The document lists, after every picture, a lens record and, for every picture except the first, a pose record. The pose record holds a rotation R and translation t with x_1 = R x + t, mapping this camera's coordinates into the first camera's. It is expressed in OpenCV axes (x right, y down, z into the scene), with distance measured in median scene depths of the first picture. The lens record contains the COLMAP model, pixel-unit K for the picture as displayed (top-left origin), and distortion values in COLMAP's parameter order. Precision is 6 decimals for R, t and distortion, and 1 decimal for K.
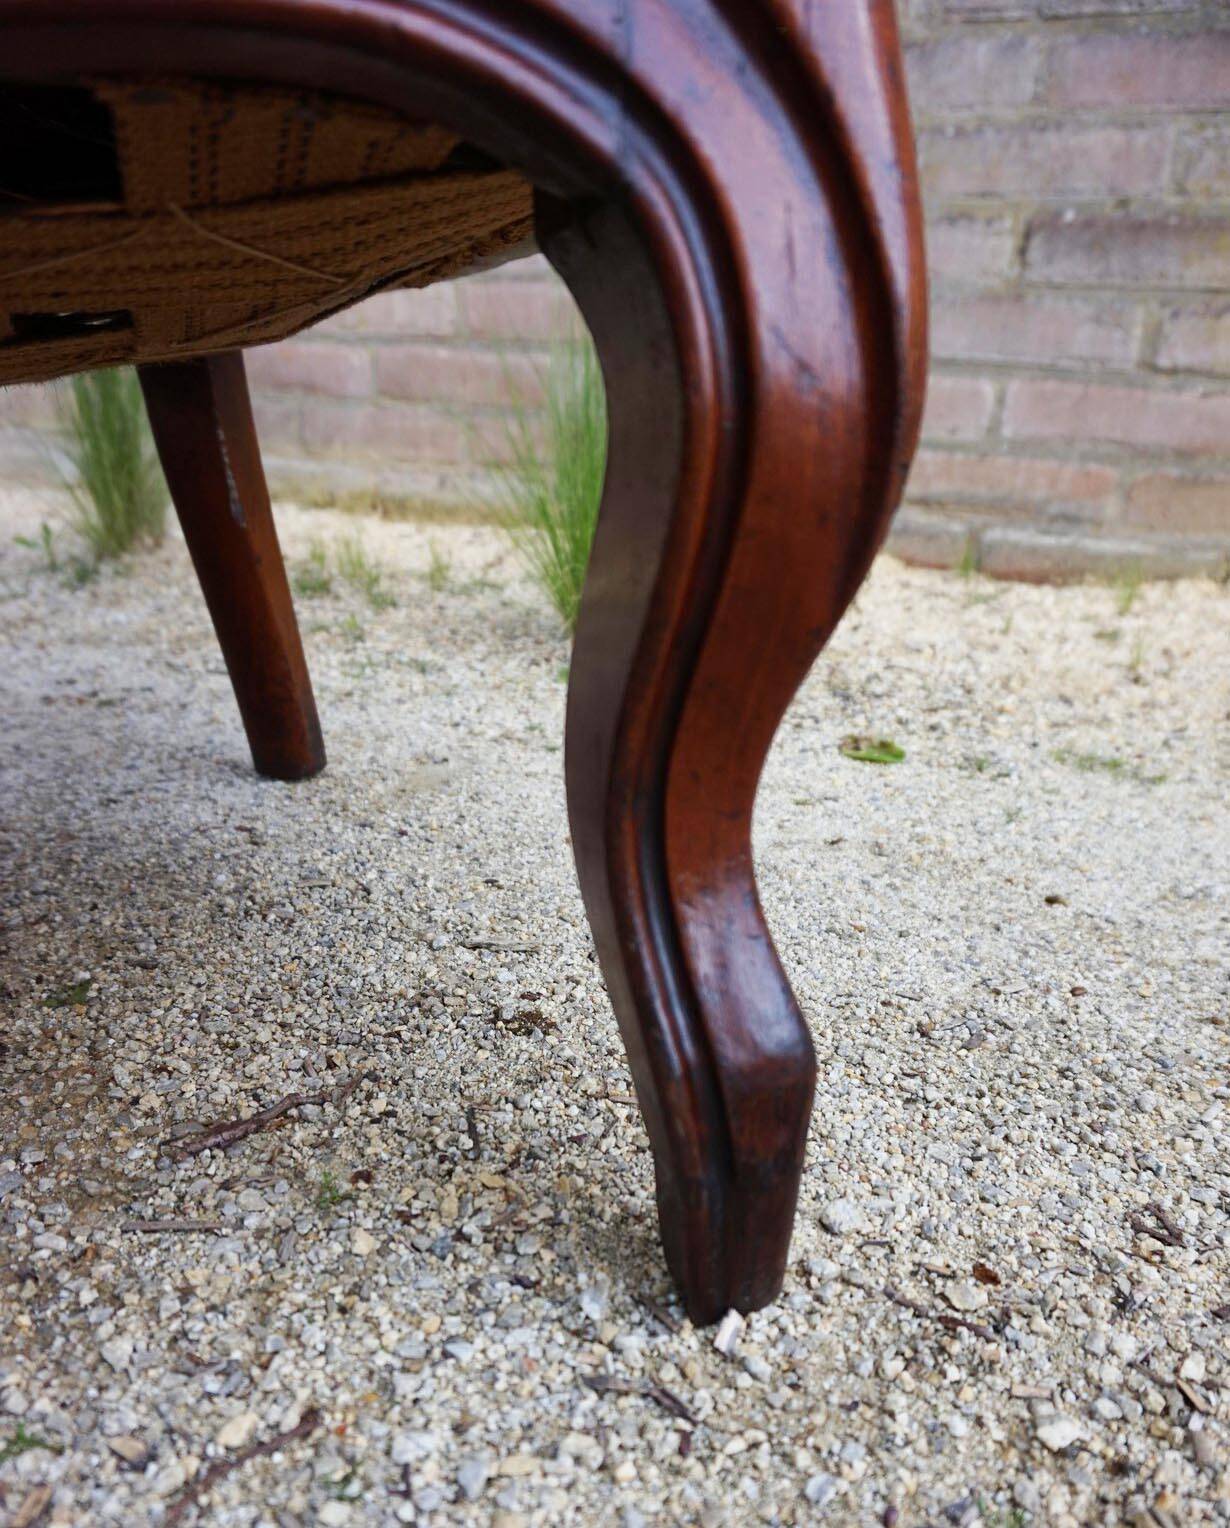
lens RADIAL K [[1246.0, 0, 611.6], [0, 1246.0, 934.0], [0, 0, 1]] dist [-0.051005, 0.007426]
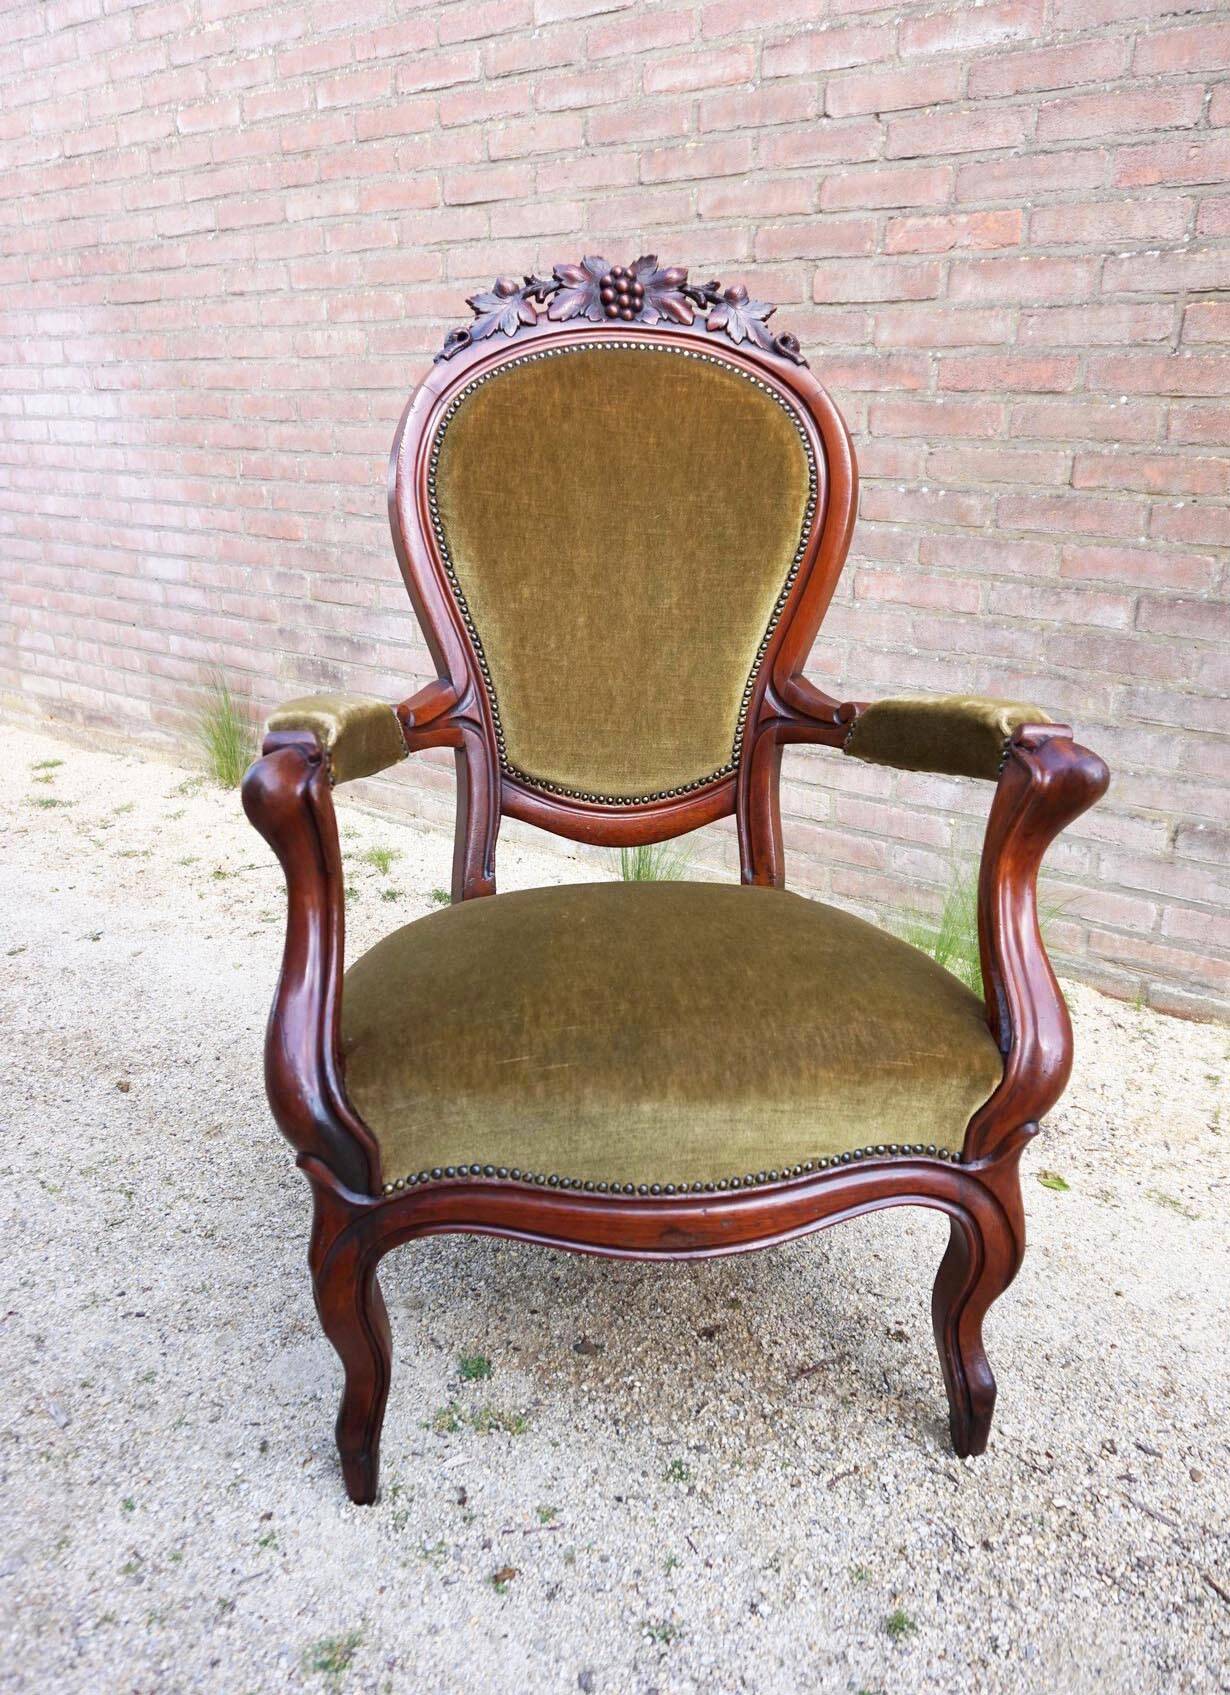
lens RADIAL K [[1208.7, 0, 621.4], [0, 1208.7, 864.9], [0, 0, 1]] dist [-0.042960, 0.024741]
pose [[0.977397, 0.053749, -0.204466, -0.216198], [-0.081471, 0.988204, -0.129676, -0.673503], [0.195084, 0.143403, 0.970246, -2.209407]]
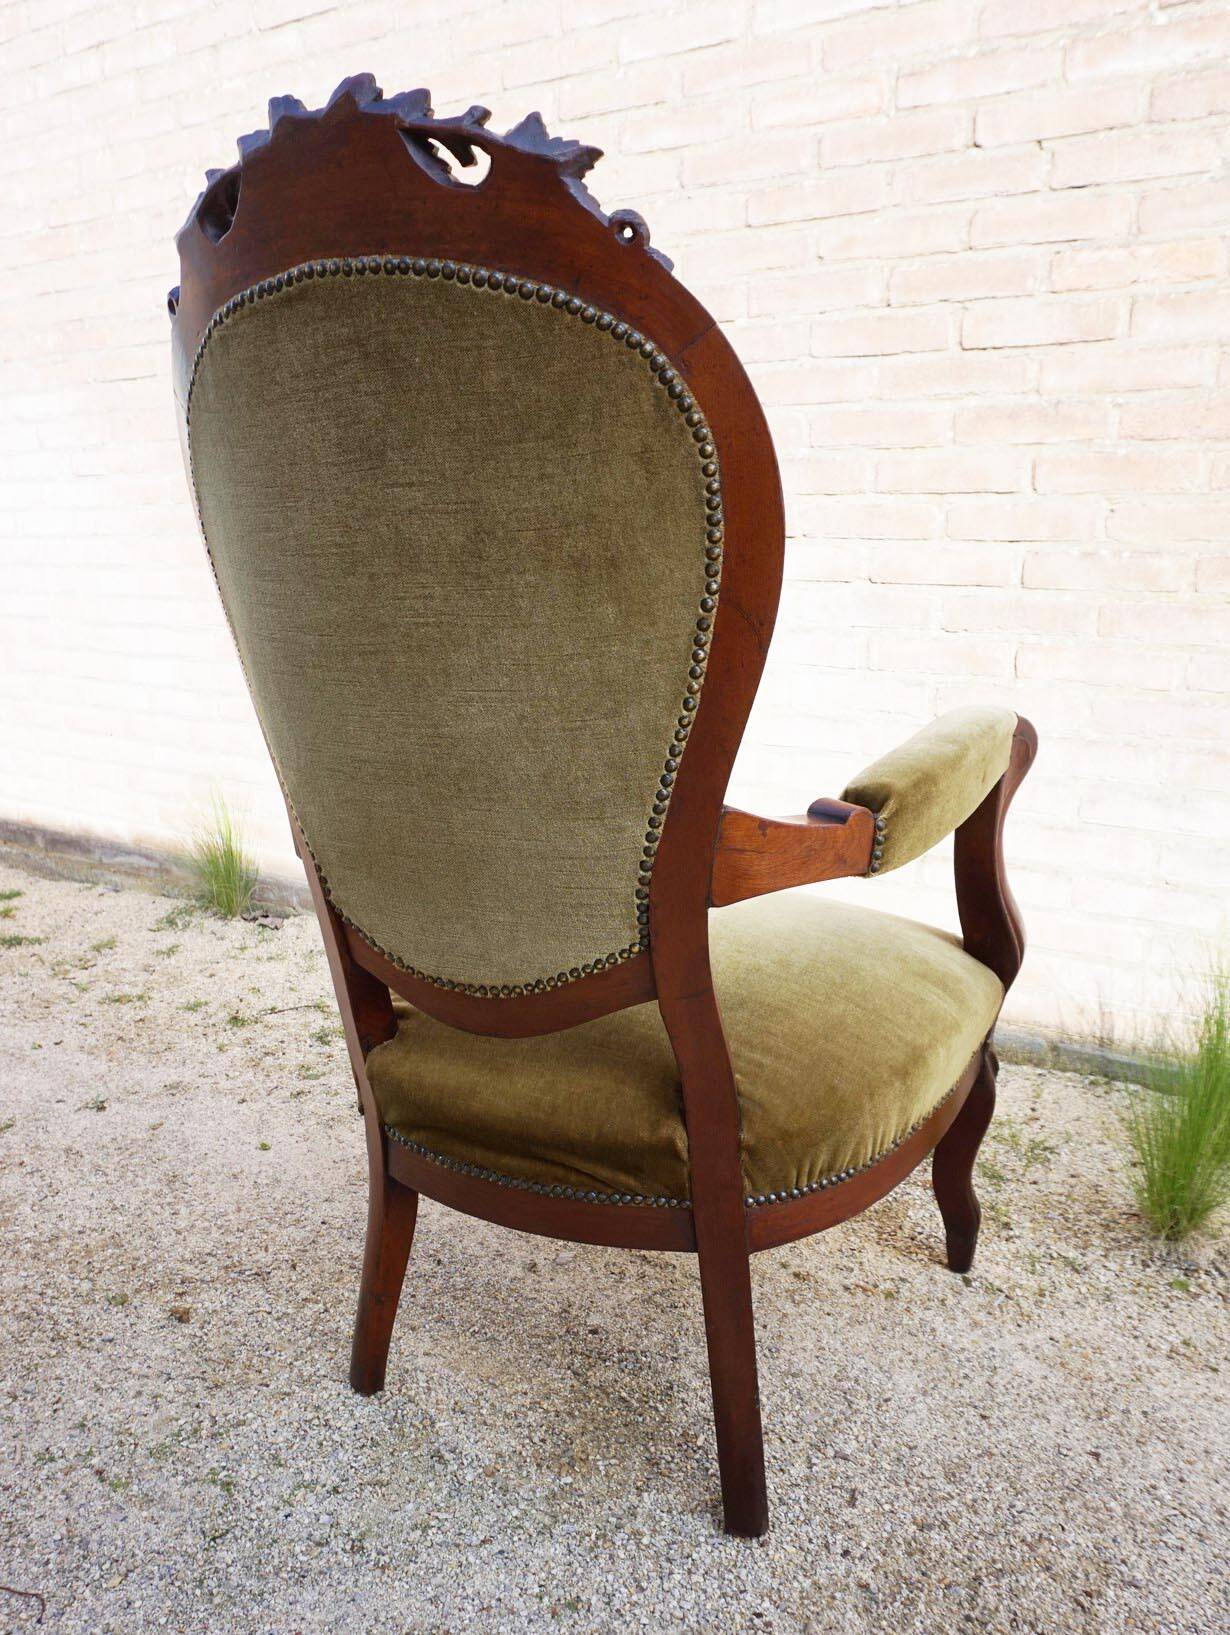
lens RADIAL K [[1233.4, 0, 635.7], [0, 1233.4, 849.9], [0, 0, 1]] dist [-0.046331, 0.012825]
pose [[0.990014, 0.004824, -0.140887, -1.131791], [-0.038692, 0.970332, -0.238659, -0.788203], [0.135556, 0.241727, 0.960829, -1.582761]]
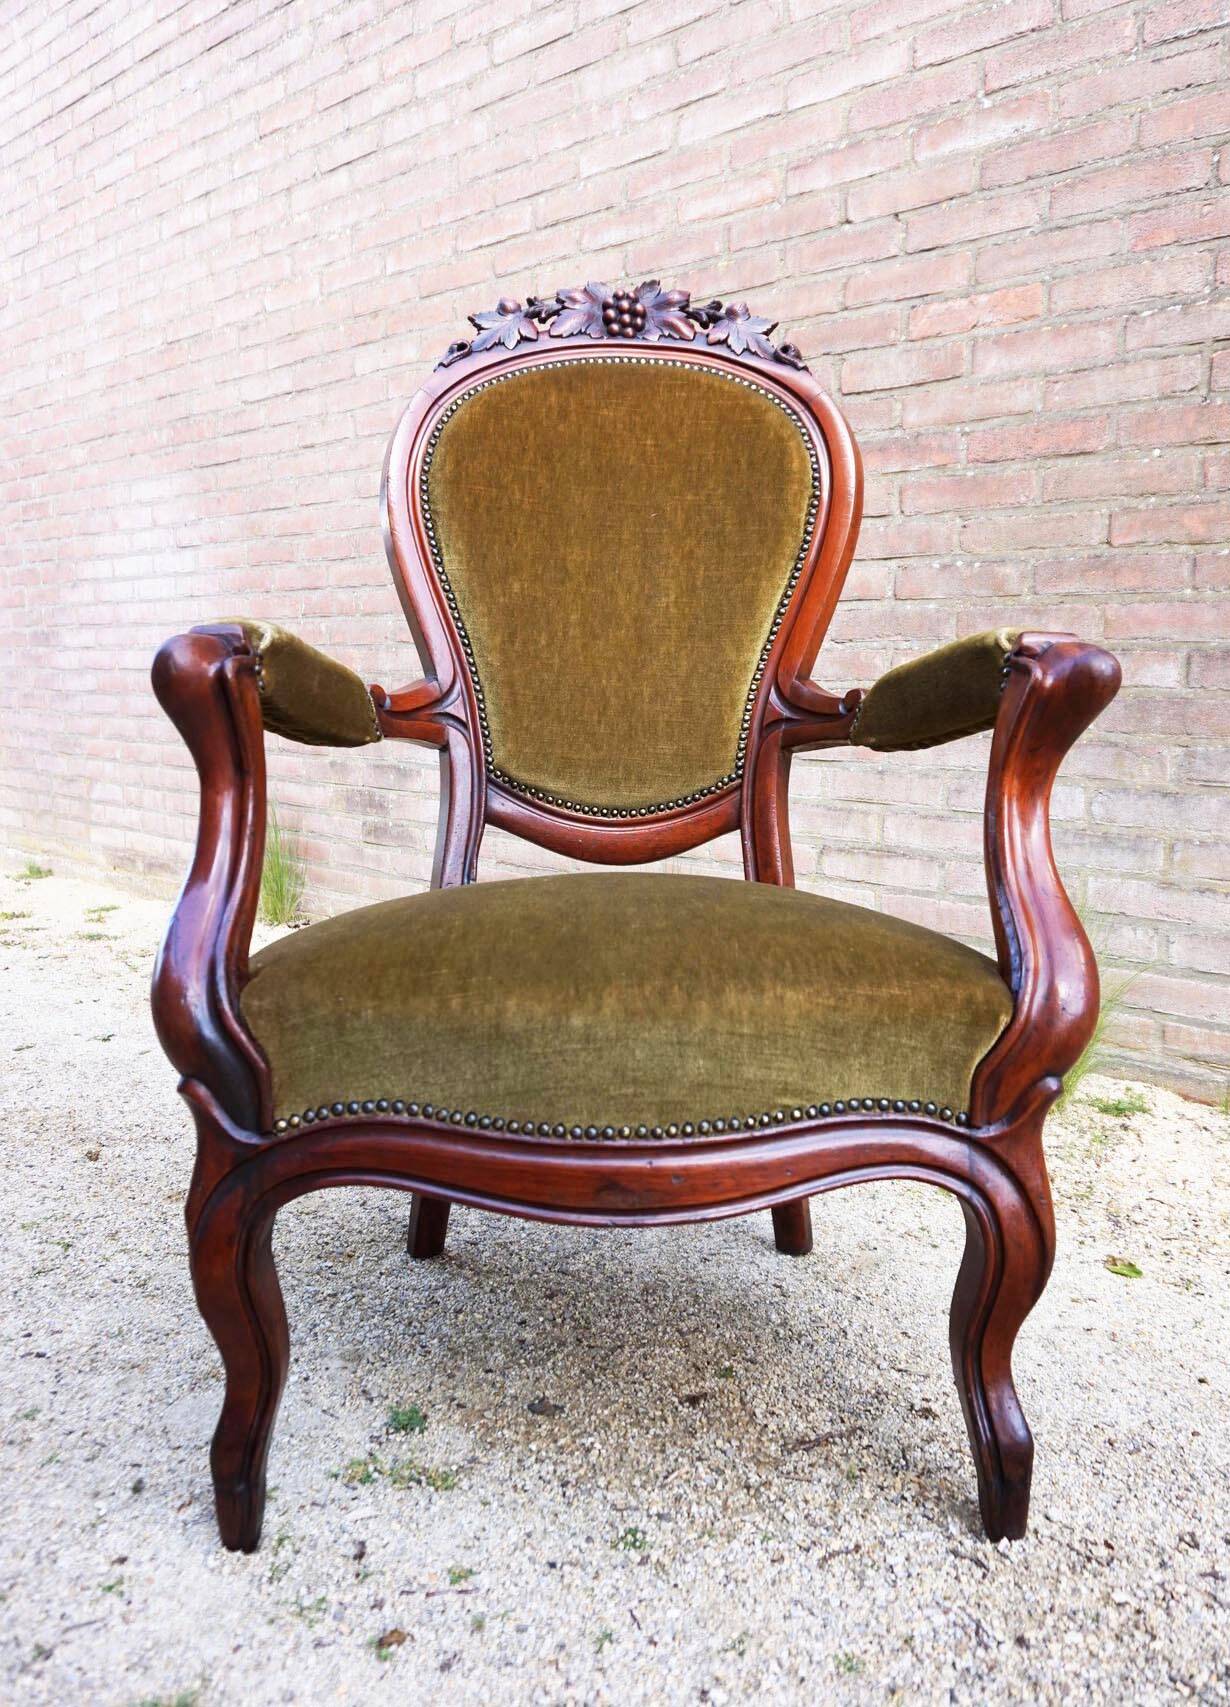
lens RADIAL K [[1217.2, 0, 620.1], [0, 1217.2, 852.3], [0, 0, 1]] dist [-0.042960, 0.024741]
pose [[0.958455, 0.016788, -0.284750, 0.008079], [-0.110789, 0.941804, -0.317381, -0.157529], [0.262851, 0.335743, 0.904537, -1.754498]]
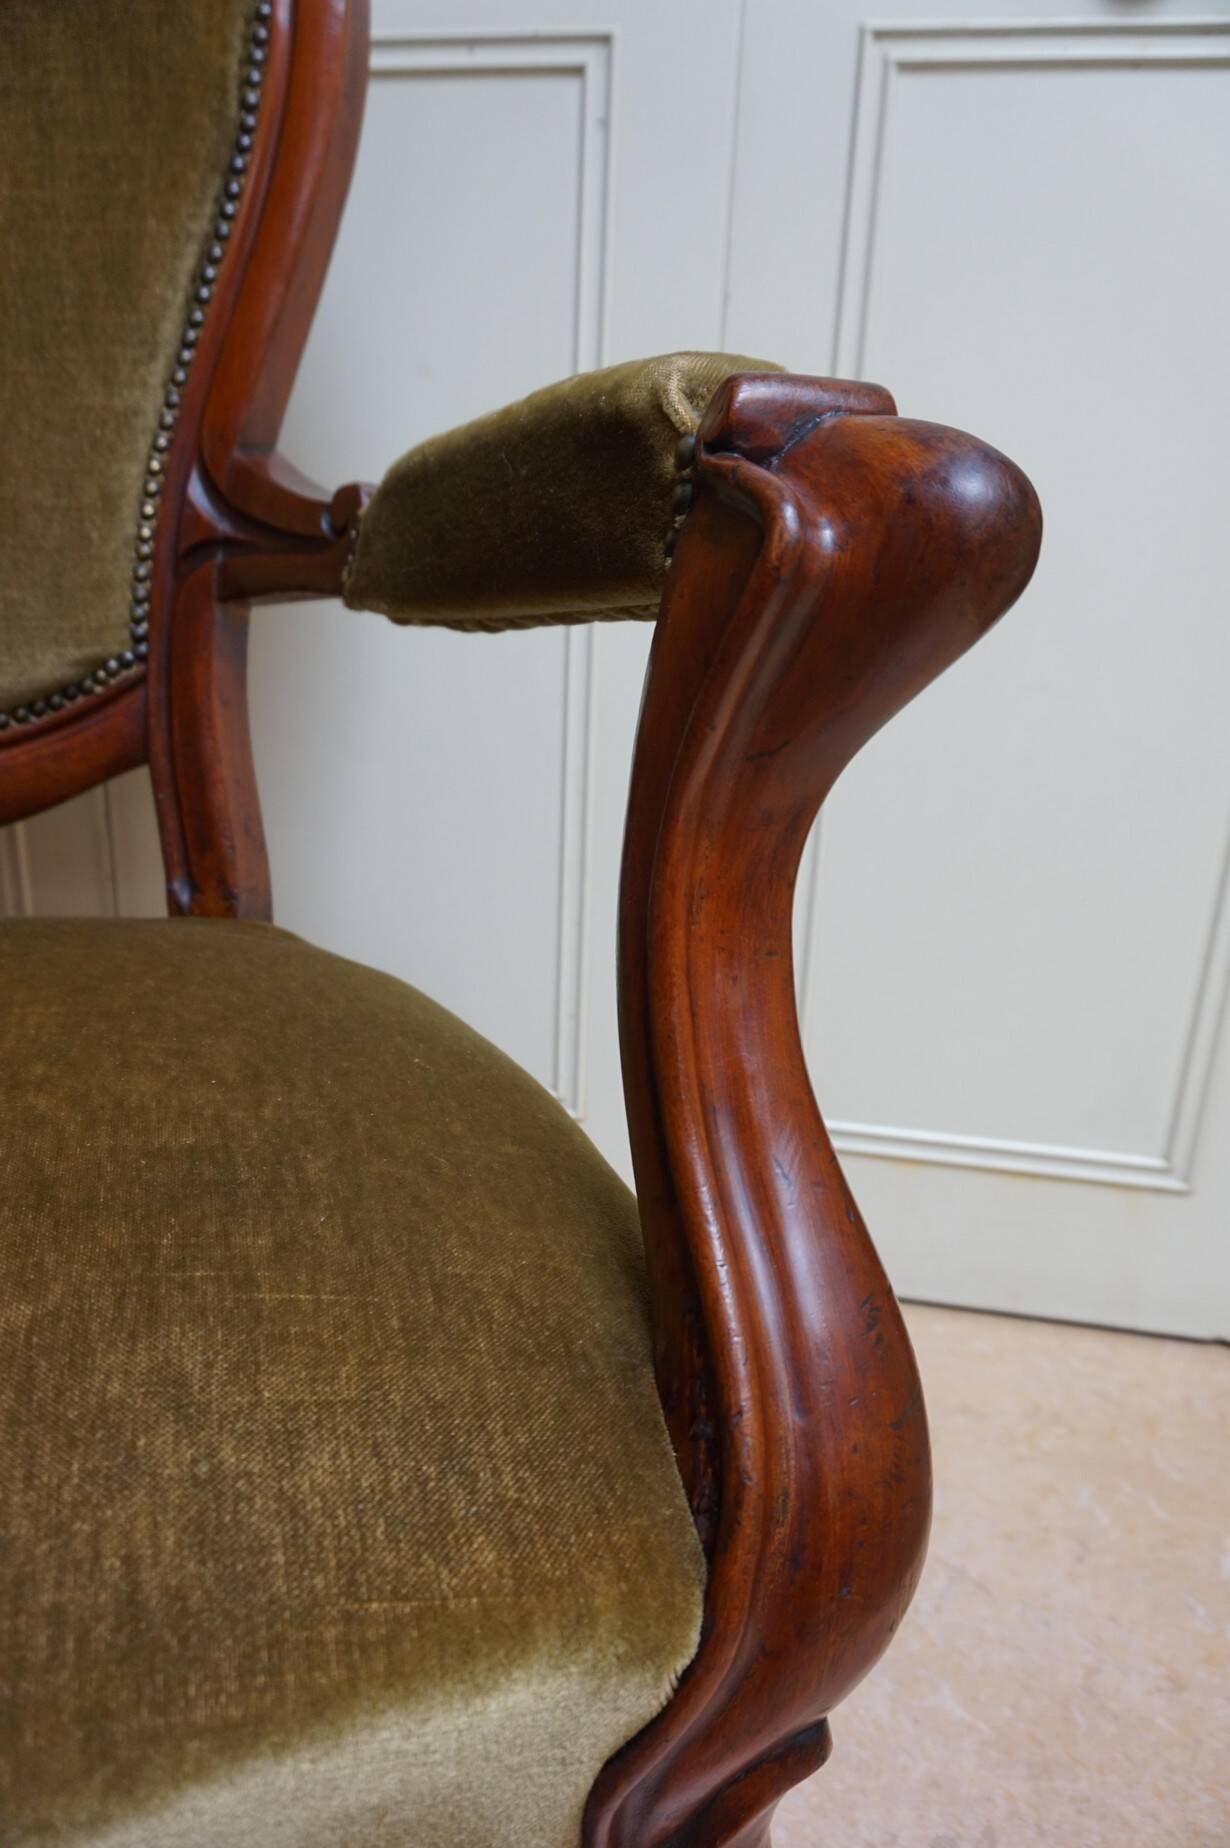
lens RADIAL K [[1265.8, 0, 573.0], [0, 1265.8, 913.9], [0, 0, 1]] dist [-0.018970, 0.001767]
pose [[0.999196, 0.017501, -0.036077, 0.014233], [-0.020782, 0.995480, -0.092675, -0.964458], [0.034292, 0.093350, 0.995043, -0.348650]]
